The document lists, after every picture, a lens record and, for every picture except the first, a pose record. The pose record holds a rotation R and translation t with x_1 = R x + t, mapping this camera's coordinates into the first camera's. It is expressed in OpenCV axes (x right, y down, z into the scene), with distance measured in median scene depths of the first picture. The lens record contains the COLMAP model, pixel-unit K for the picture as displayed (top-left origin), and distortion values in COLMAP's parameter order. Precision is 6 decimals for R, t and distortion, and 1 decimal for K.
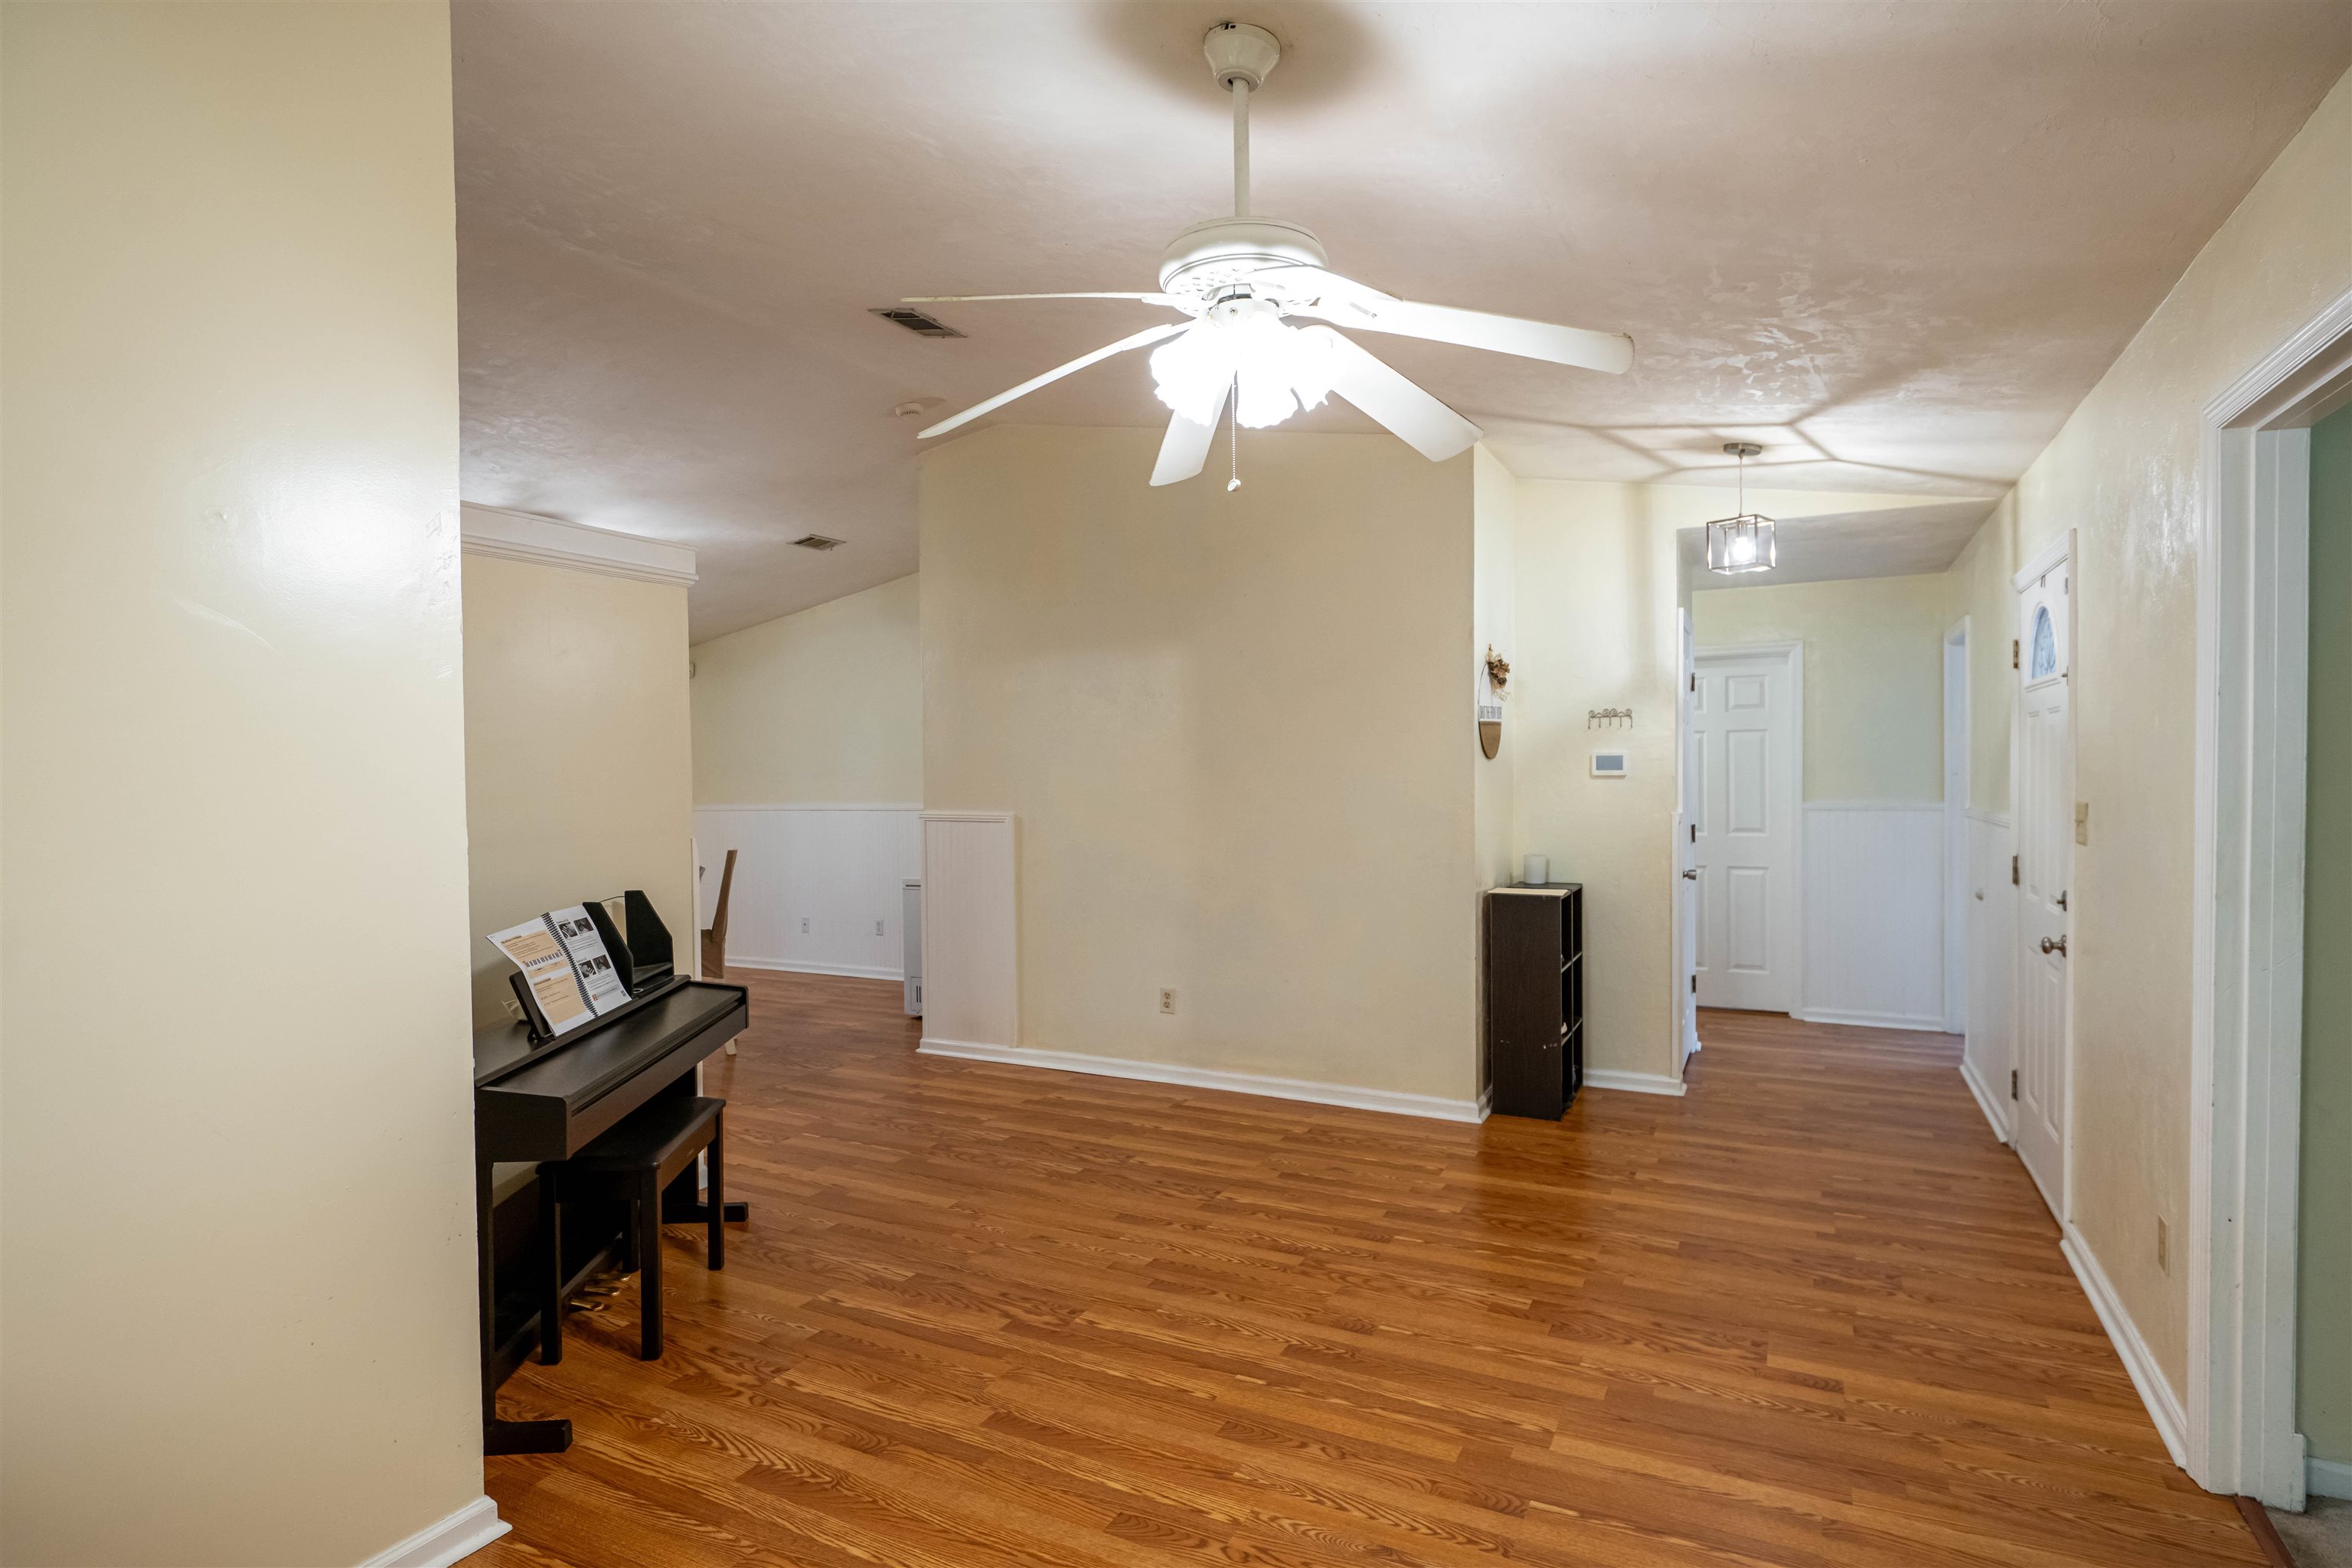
lens RADIAL K [[1200.1, 0, 1180.7], [0, 1200.1, 788.1], [0, 0, 1]] dist [-0.002705, 0.001276]
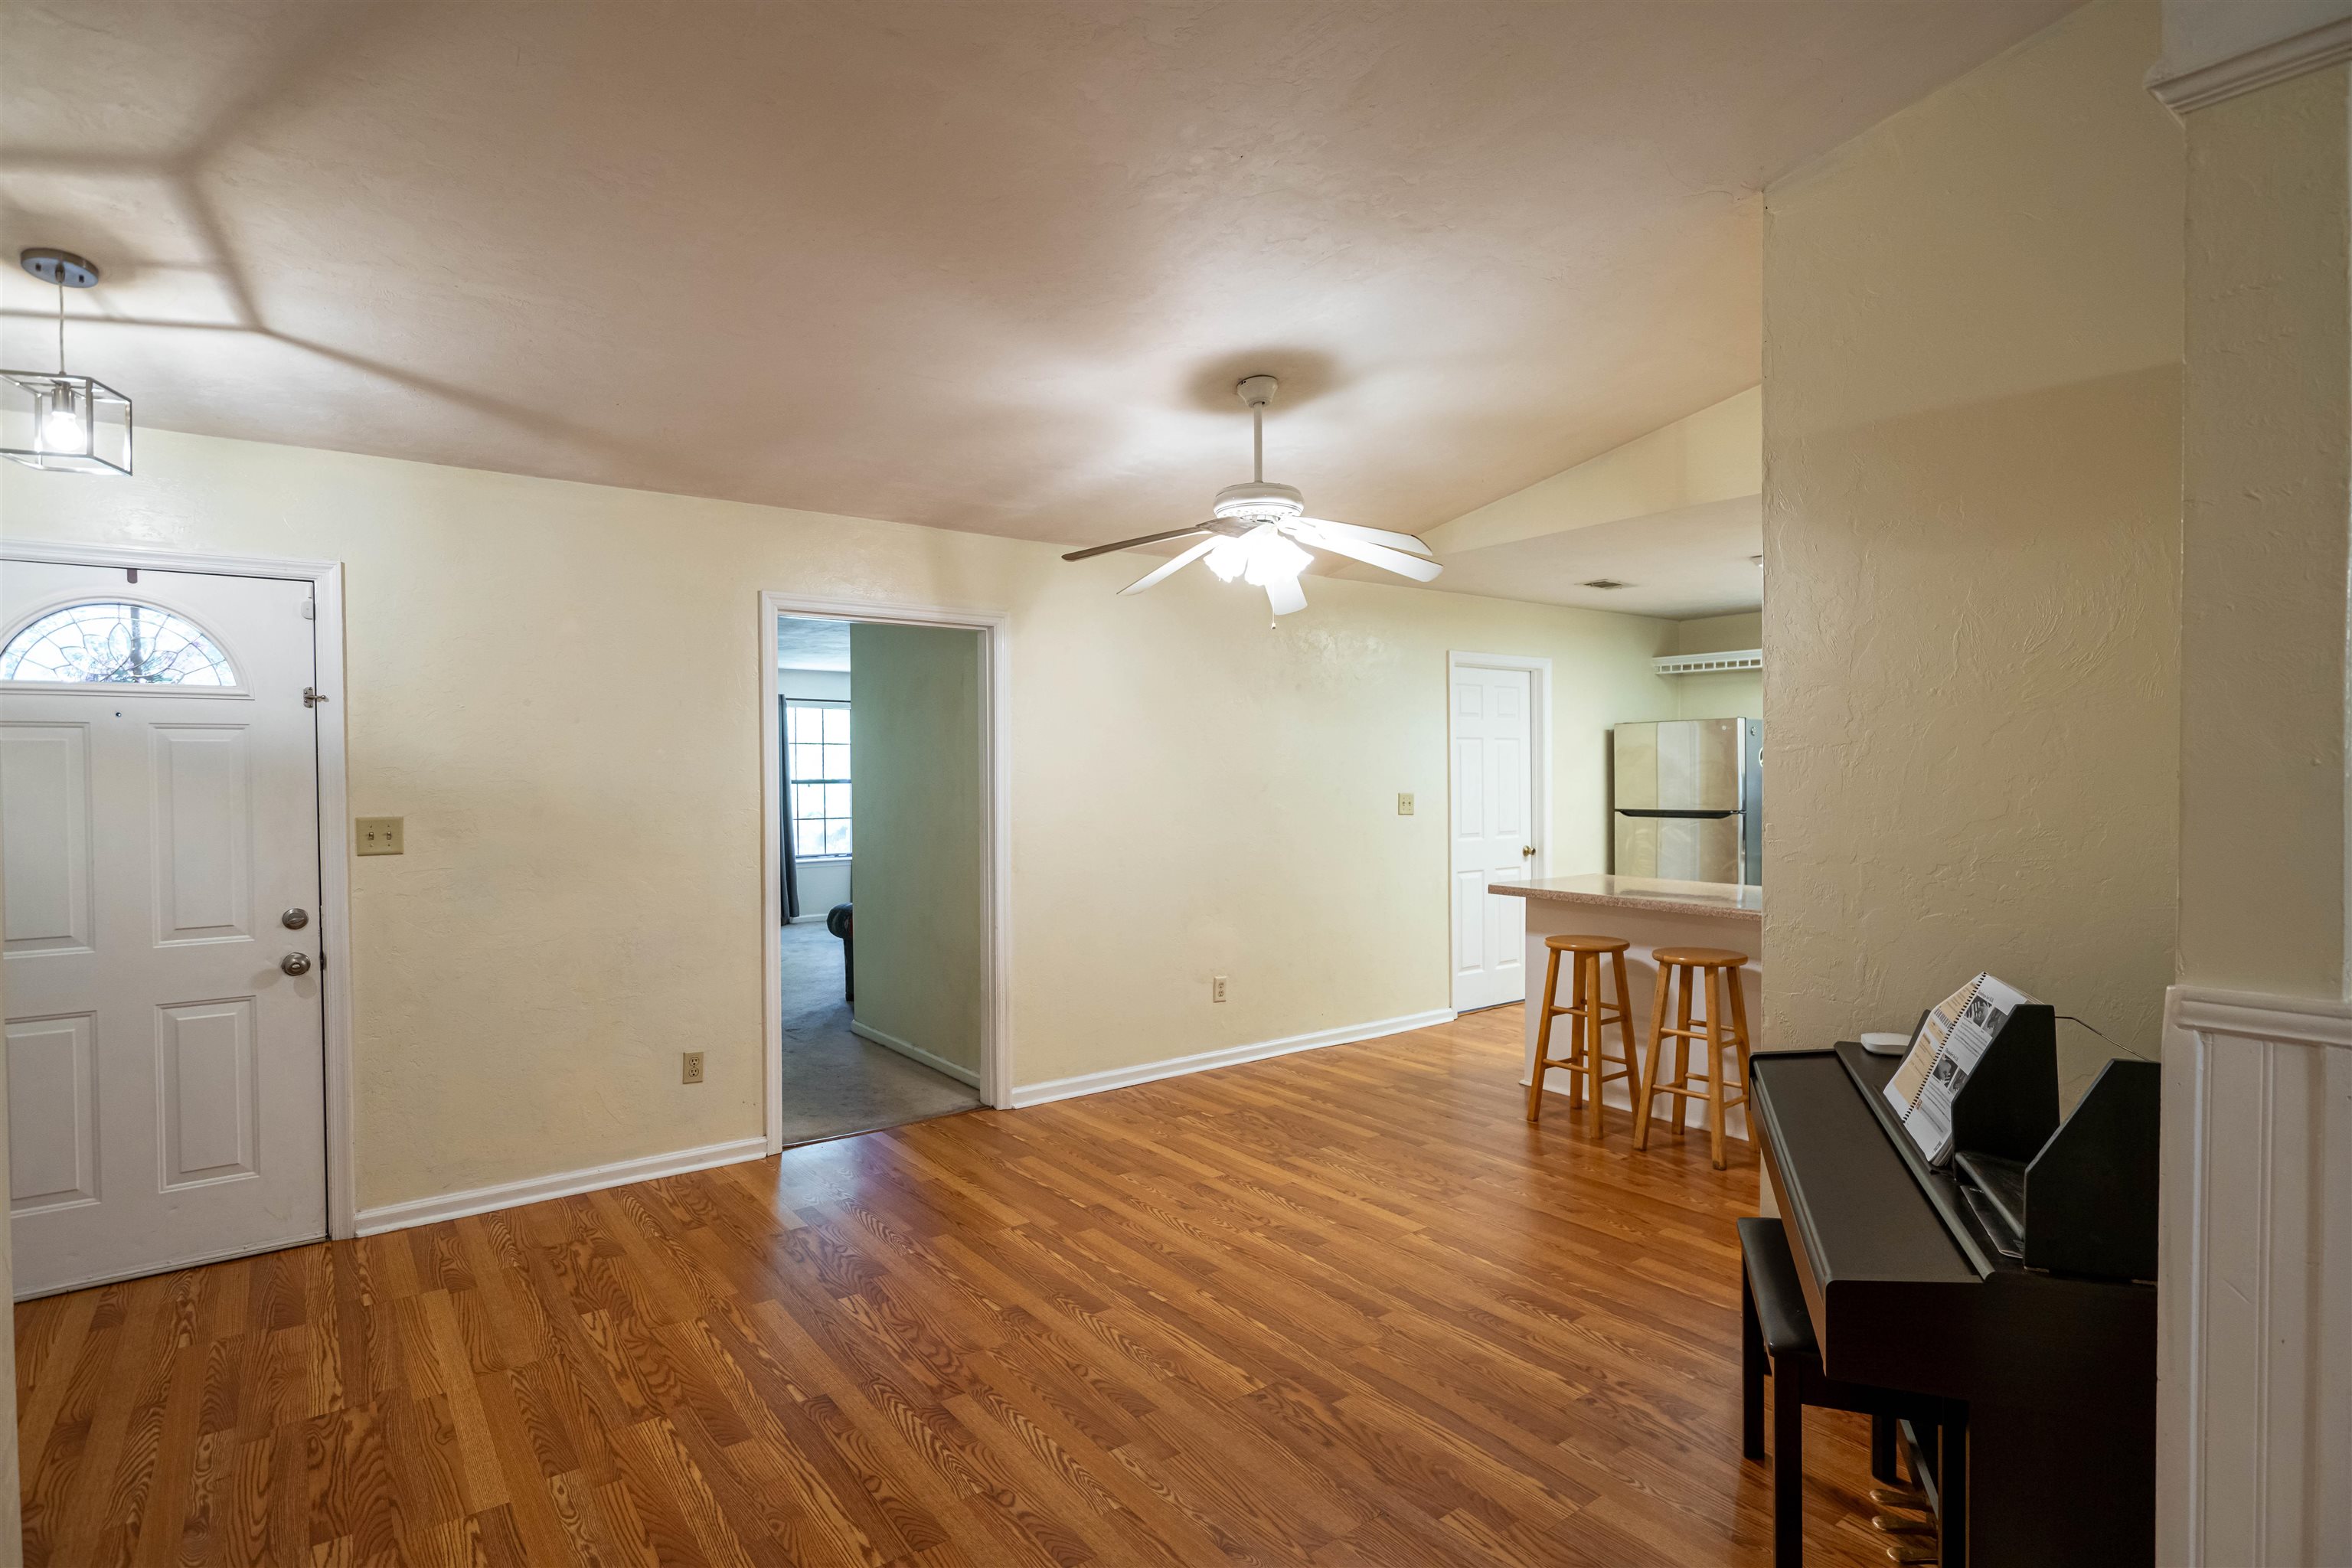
lens RADIAL K [[1202.3, 0, 1174.9], [0, 1202.3, 786.6], [0, 0, 1]] dist [-0.004156, 0.000715]
pose [[-0.899938, 0.013810, 0.435798, -0.434726], [0.025974, 0.999421, 0.021966, -0.024253], [-0.435243, 0.031088, -0.899776, 1.865941]]
